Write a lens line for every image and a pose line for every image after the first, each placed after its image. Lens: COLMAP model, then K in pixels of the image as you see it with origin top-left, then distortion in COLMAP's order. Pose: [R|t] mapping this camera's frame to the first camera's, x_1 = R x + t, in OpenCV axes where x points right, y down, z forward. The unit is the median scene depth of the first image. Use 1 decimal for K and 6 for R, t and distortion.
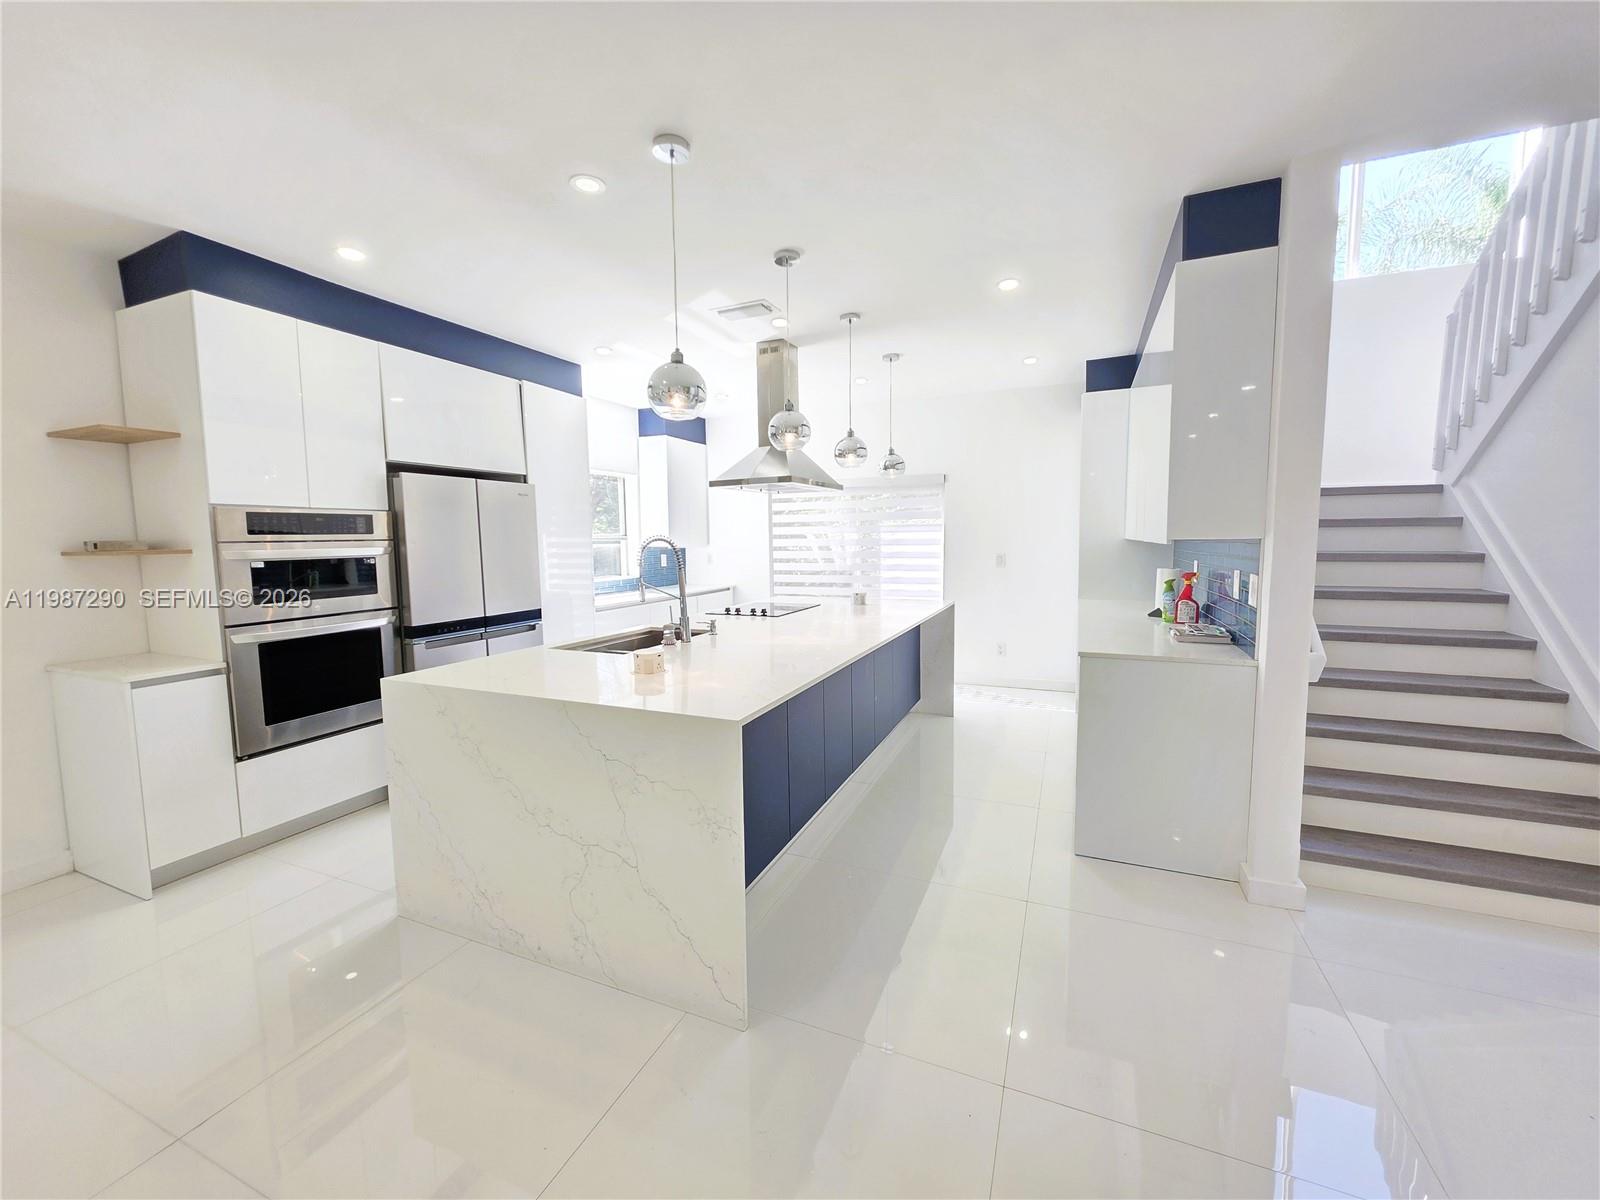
lens RADIAL K [[646.5, 0, 793.6], [0, 646.5, 597.4], [0, 0, 1]] dist [0.003292, 0.000111]
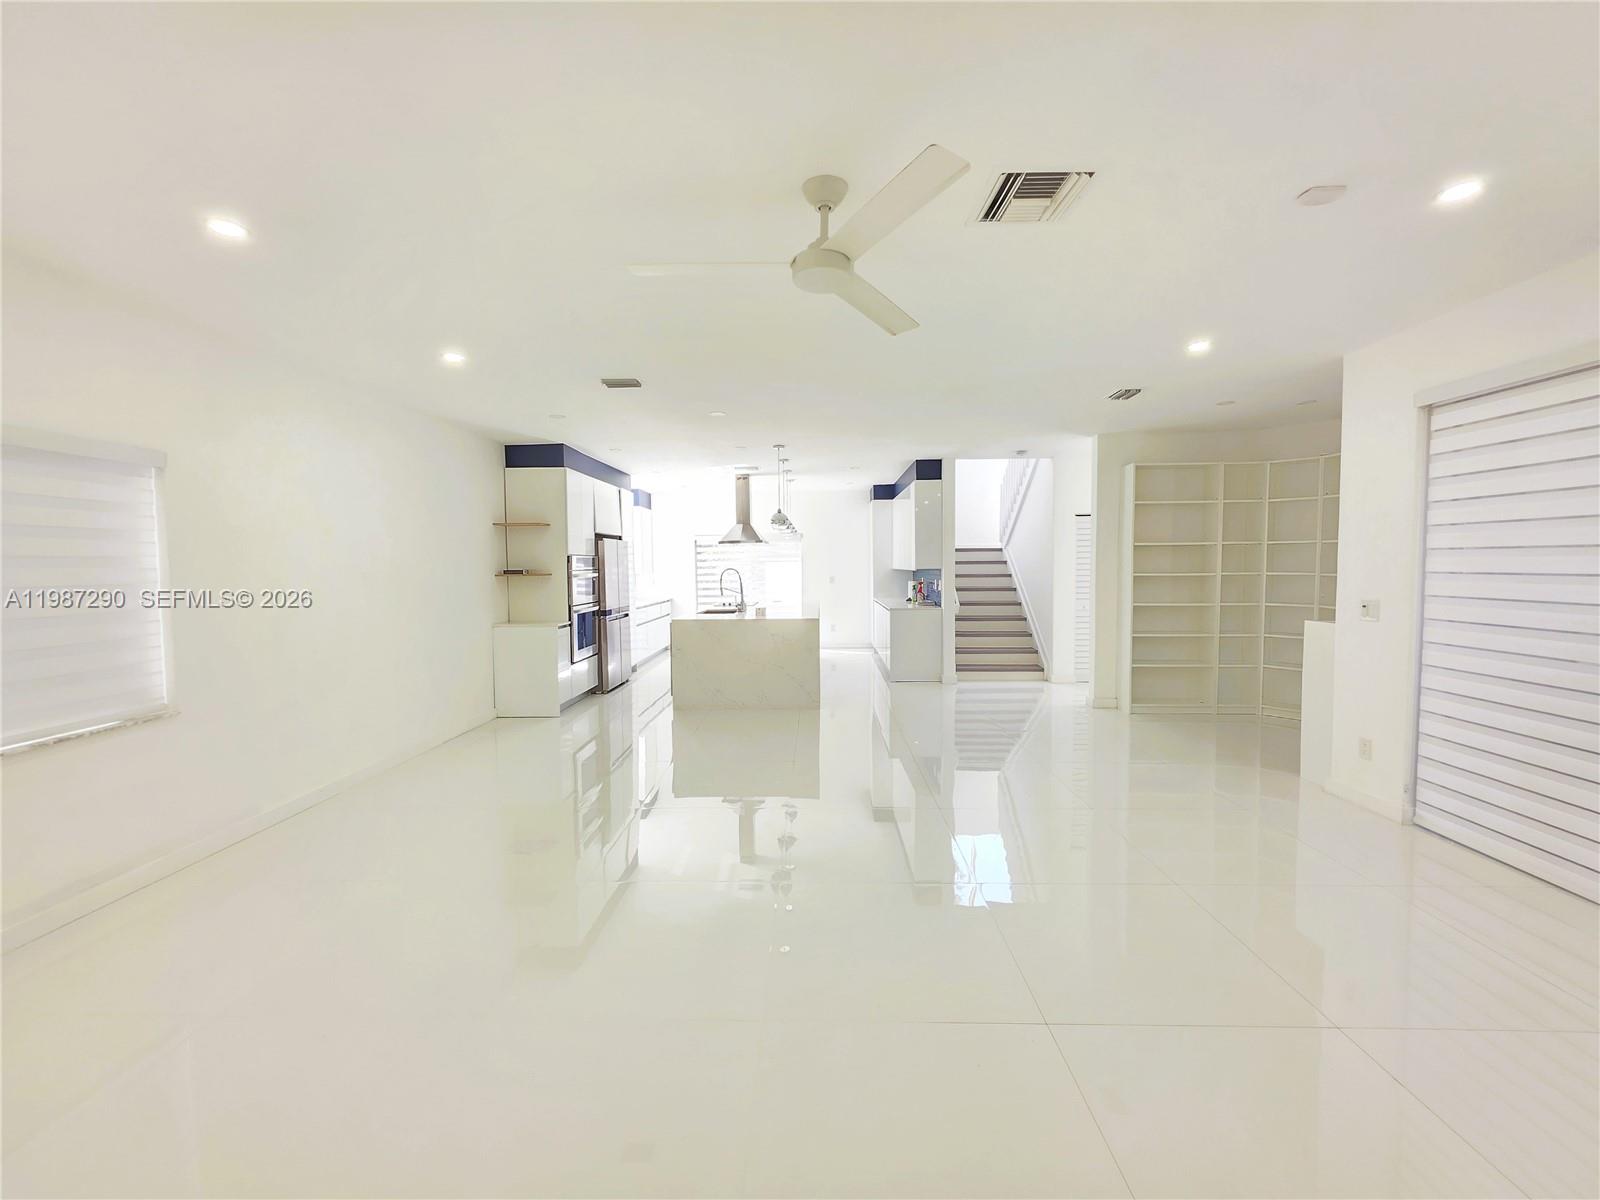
lens RADIAL K [[646.5, 0, 808.8], [0, 646.5, 599.3], [0, 0, 1]] dist [0.003292, 0.000111]
pose [[0.927208, -0.018323, 0.374099, -0.704366], [0.034167, 0.998776, -0.035766, 0.099463], [-0.372985, 0.045945, 0.926699, -1.119558]]
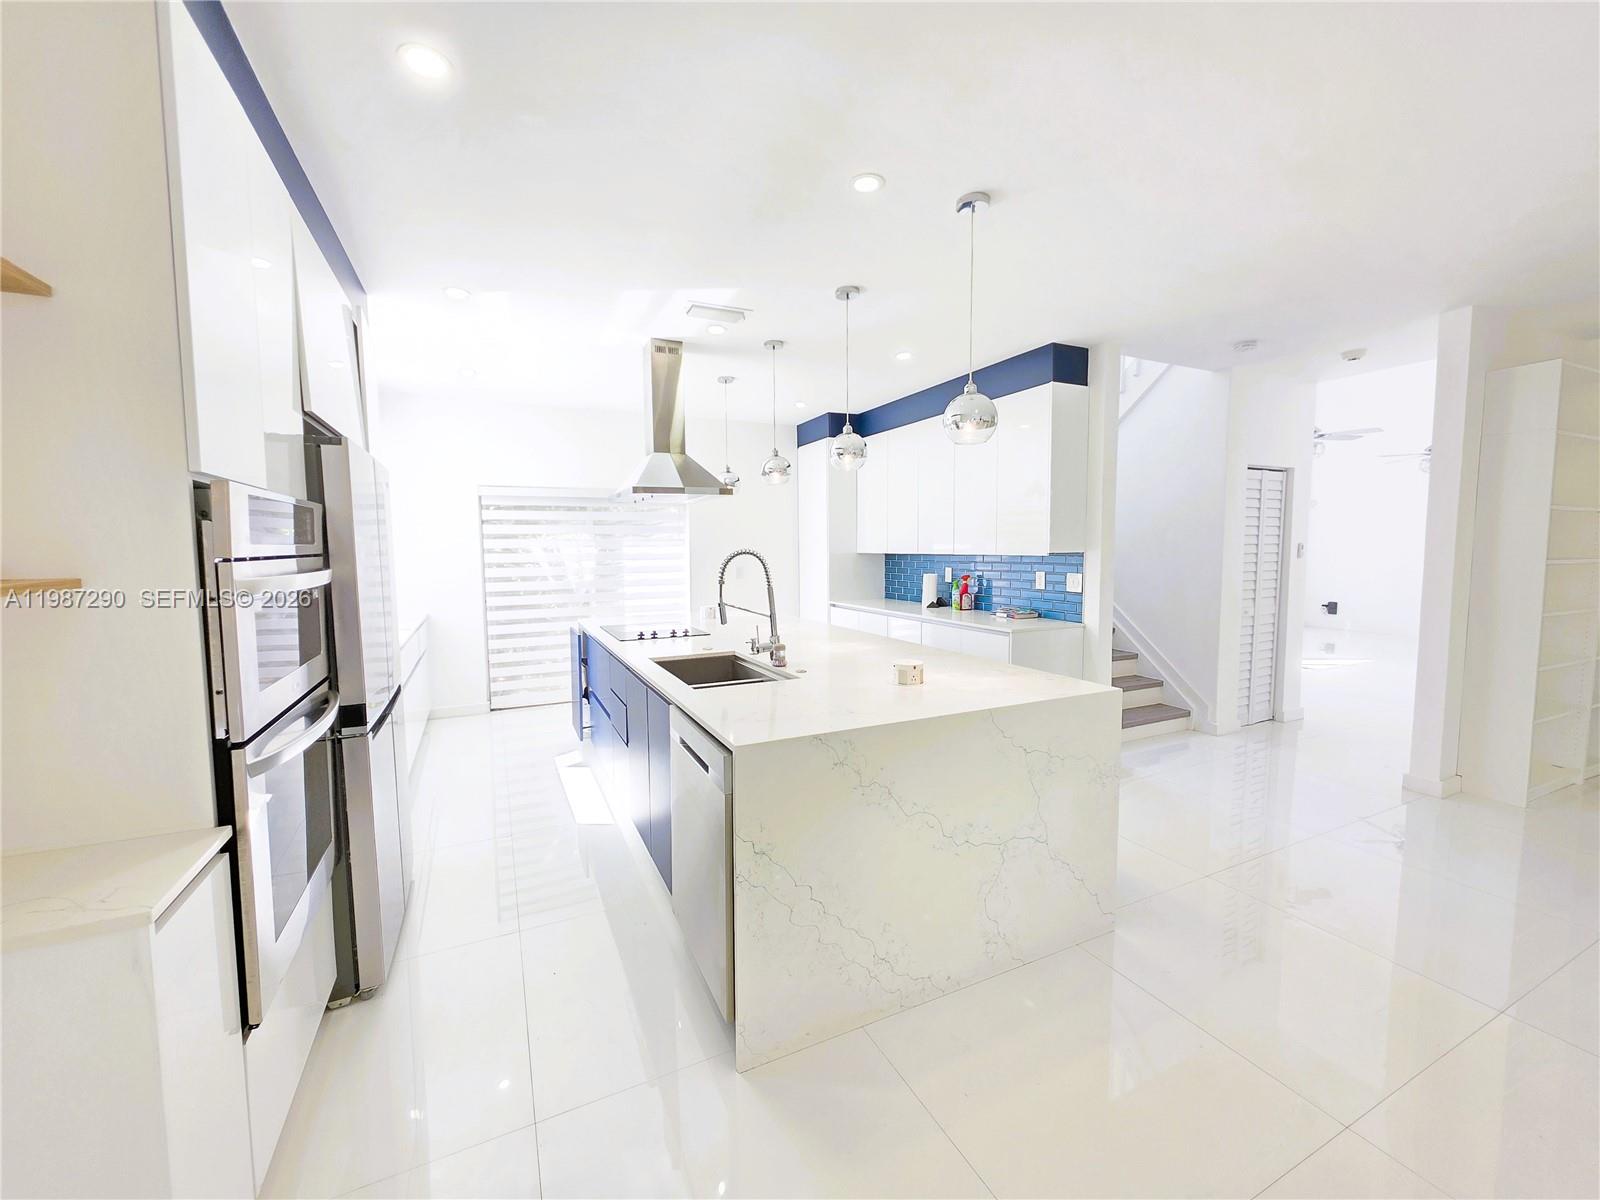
lens RADIAL K [[646.5, 0, 814.6], [0, 646.5, 596.2], [0, 0, 1]] dist [0.003292, 0.000111]
pose [[0.646534, -0.051935, 0.761116, -0.702070], [0.070557, 0.997475, 0.008127, -0.025849], [-0.759616, 0.048447, 0.648565, 0.287008]]
